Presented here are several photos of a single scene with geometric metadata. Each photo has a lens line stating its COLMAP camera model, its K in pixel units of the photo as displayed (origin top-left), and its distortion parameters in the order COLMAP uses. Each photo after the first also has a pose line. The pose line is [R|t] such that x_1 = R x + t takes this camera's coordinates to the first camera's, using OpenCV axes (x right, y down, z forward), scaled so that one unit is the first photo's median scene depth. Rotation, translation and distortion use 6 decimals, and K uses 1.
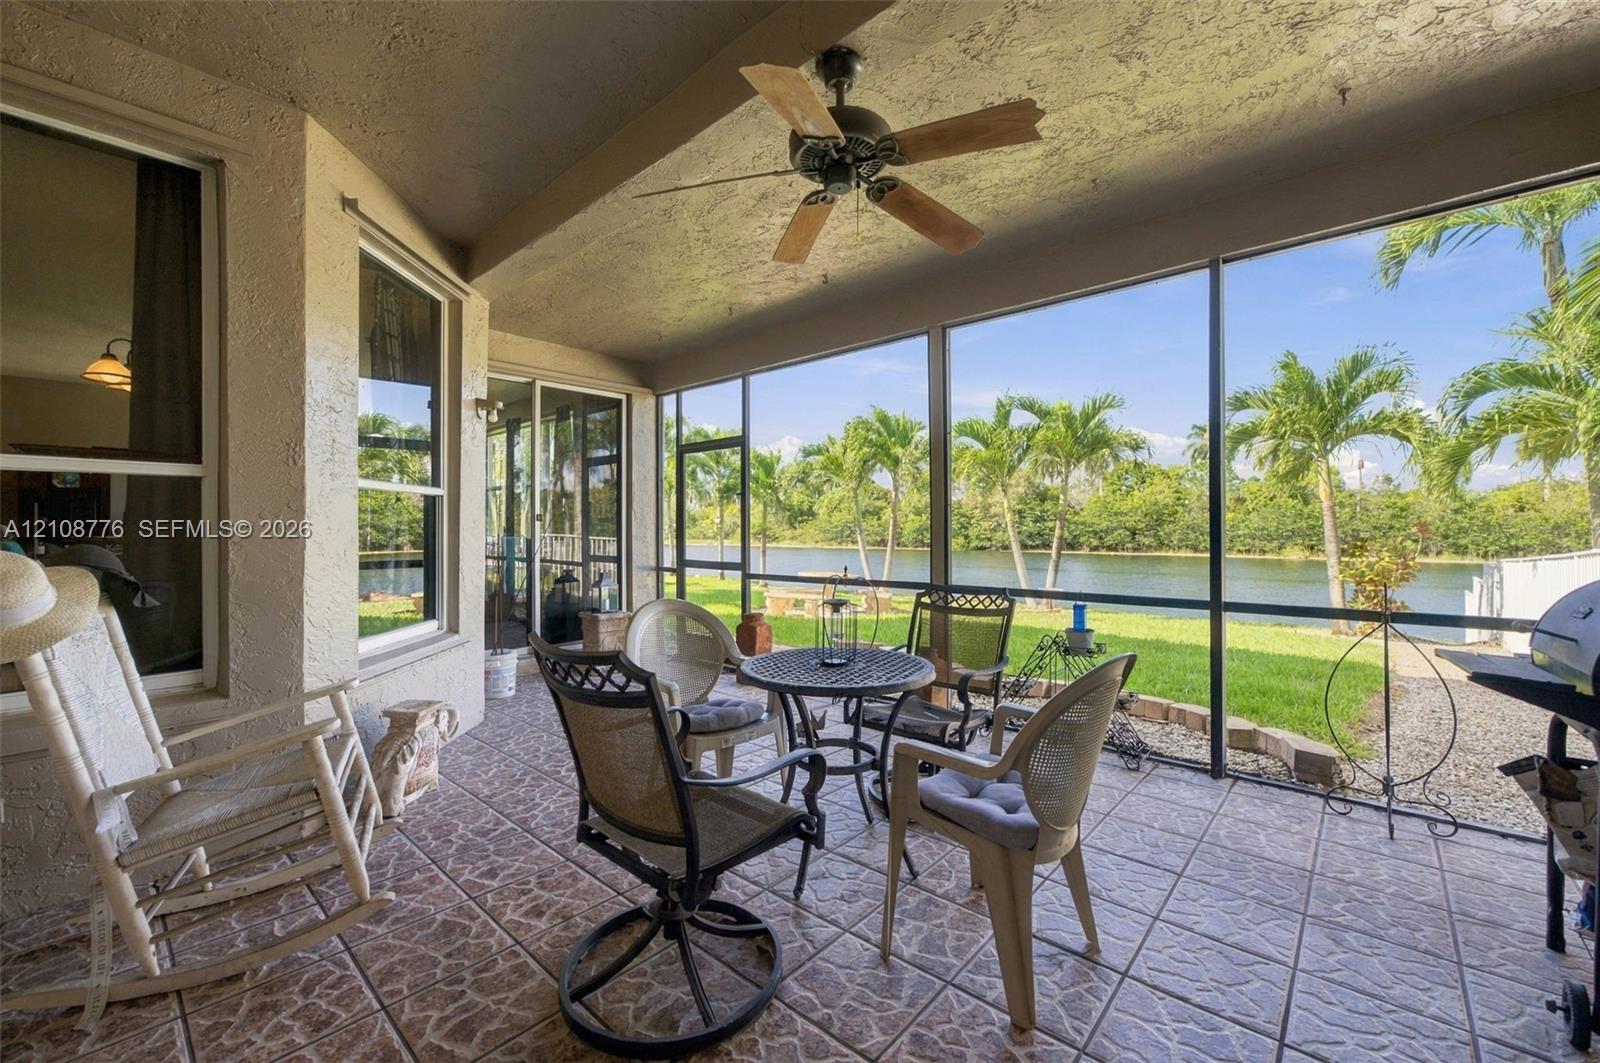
lens RADIAL K [[655.3, 0, 798.6], [0, 655.3, 538.2], [0, 0, 1]] dist [-0.009563, 0.000363]
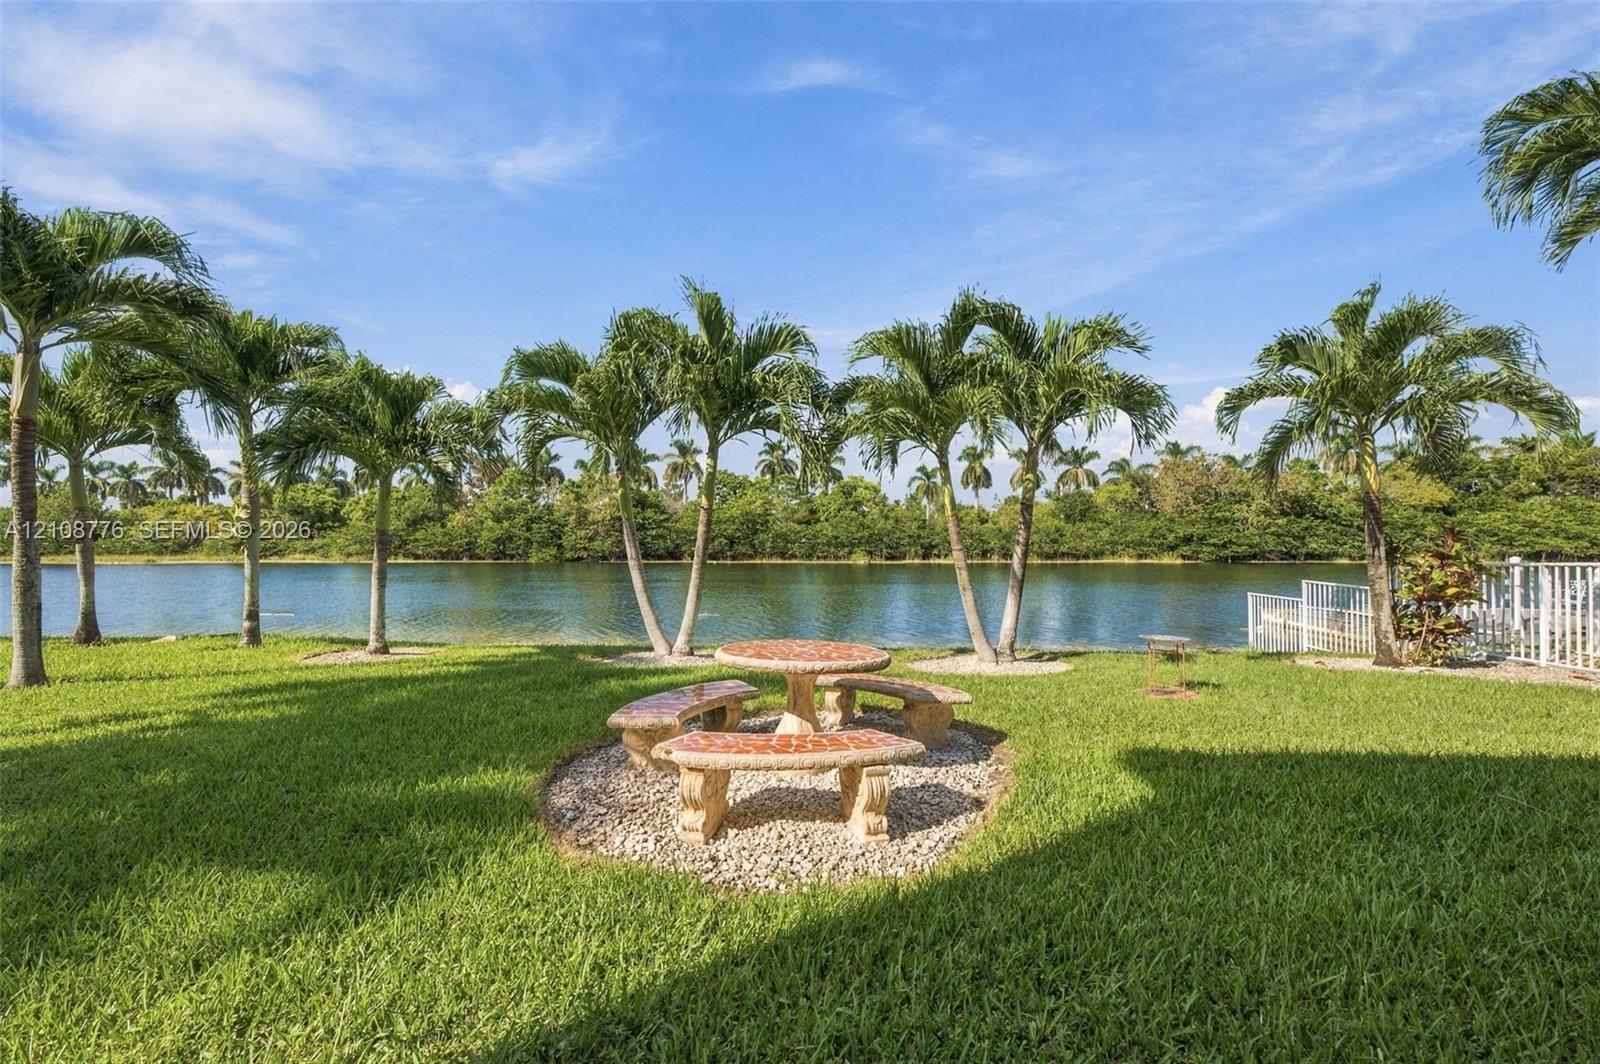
lens RADIAL K [[655.3, 0, 798.6], [0, 655.3, 538.7], [0, 0, 1]] dist [-0.009563, 0.000363]
pose [[0.791553, -0.001041, 0.611099, -0.032509], [0.010491, 0.999874, -0.011886, 0.000925], [-0.611010, 0.015819, 0.791465, 0.127956]]
